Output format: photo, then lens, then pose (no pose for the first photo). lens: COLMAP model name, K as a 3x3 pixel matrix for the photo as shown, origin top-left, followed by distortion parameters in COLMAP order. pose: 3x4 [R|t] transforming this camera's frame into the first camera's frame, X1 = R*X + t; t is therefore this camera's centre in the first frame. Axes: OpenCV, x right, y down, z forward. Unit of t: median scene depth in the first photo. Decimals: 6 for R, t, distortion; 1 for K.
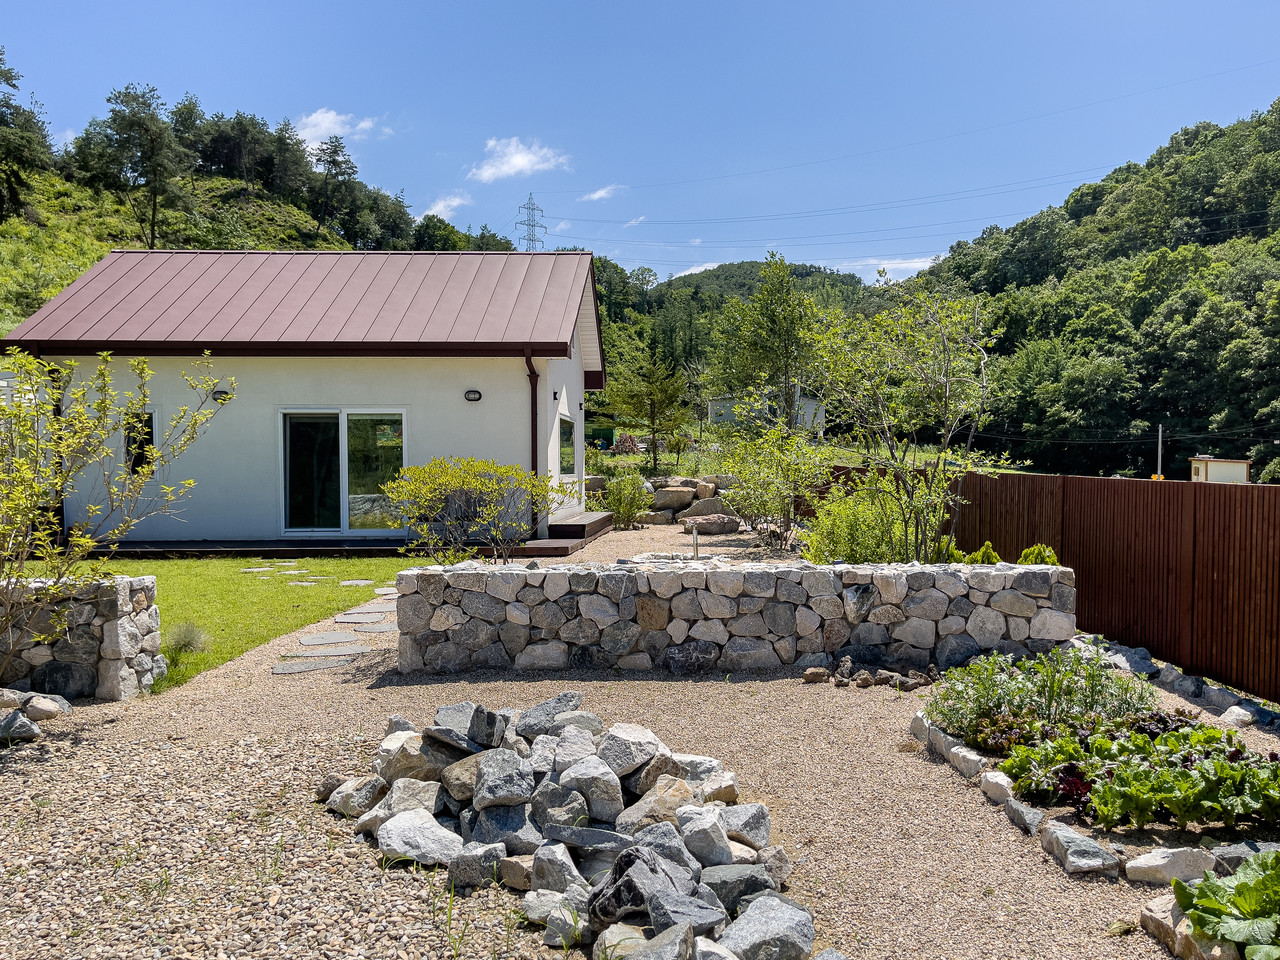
lens RADIAL K [[966.2, 0, 662.9], [0, 966.2, 476.6], [0, 0, 1]] dist [0.075364, -0.012101]
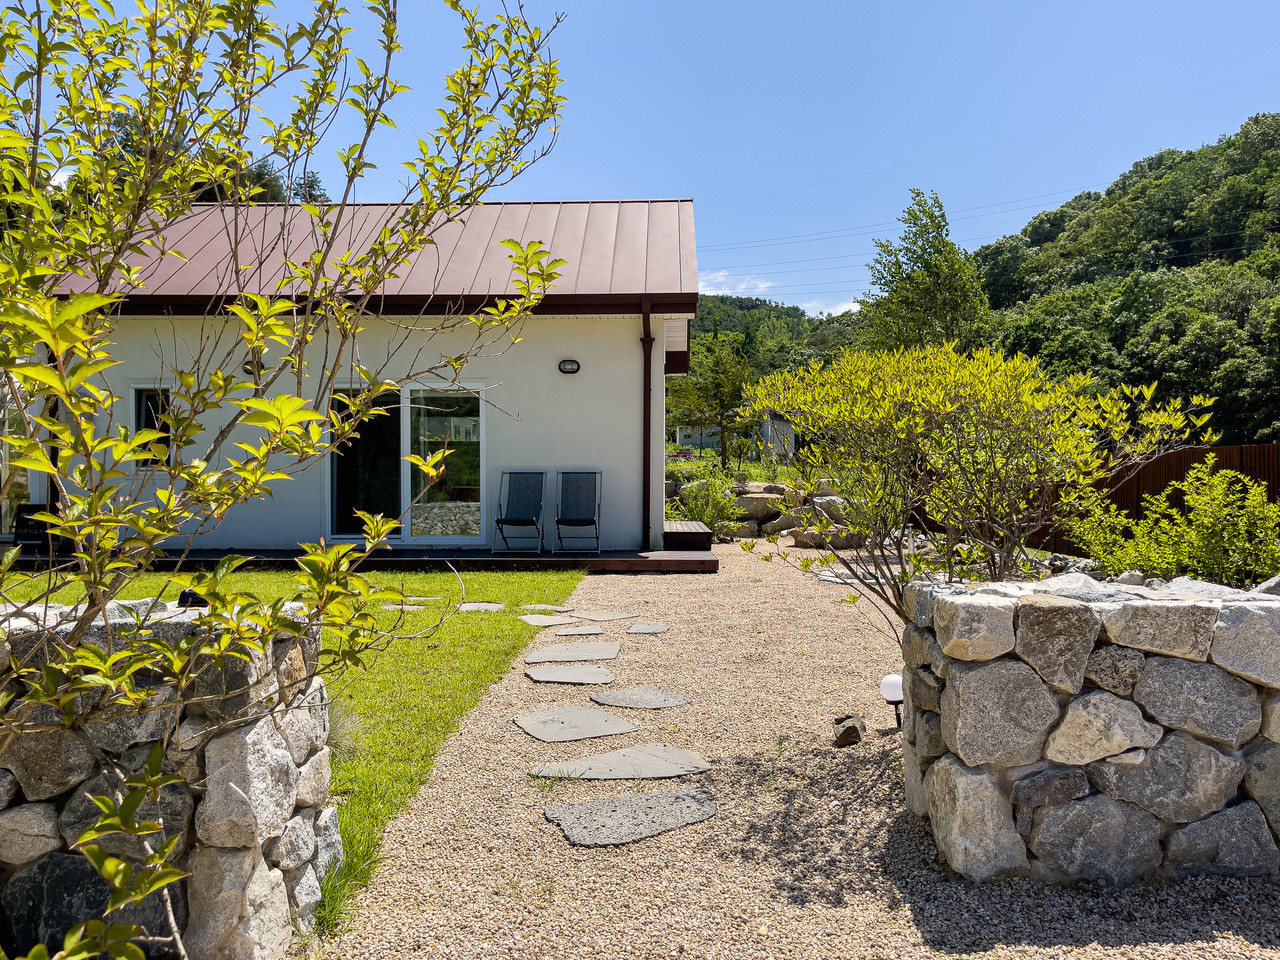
lens RADIAL K [[932.9, 0, 586.9], [0, 932.9, 485.4], [0, 0, 1]] dist [0.083214, -0.002797]
pose [[0.999420, 0.003676, -0.033858, -0.149234], [-0.004195, 0.999875, -0.015272, 0.022934], [0.033798, 0.015405, 0.999310, 0.238551]]
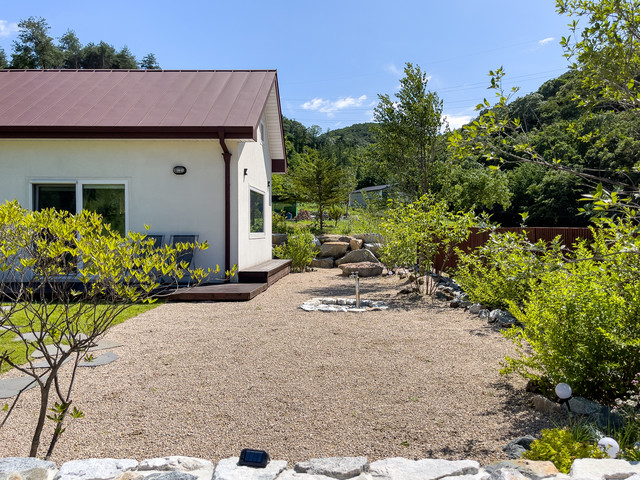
lens RADIAL K [[511.2, 0, 320.0], [0, 511.2, 240.0], [0, 0, 1]] dist [0.024386, 0.005526]
pose [[0.999965, 0.004618, -0.007040, -0.006122], [-0.004544, 0.999935, 0.010415, 0.000417], [0.007087, -0.010382, 0.999921, 0.313620]]
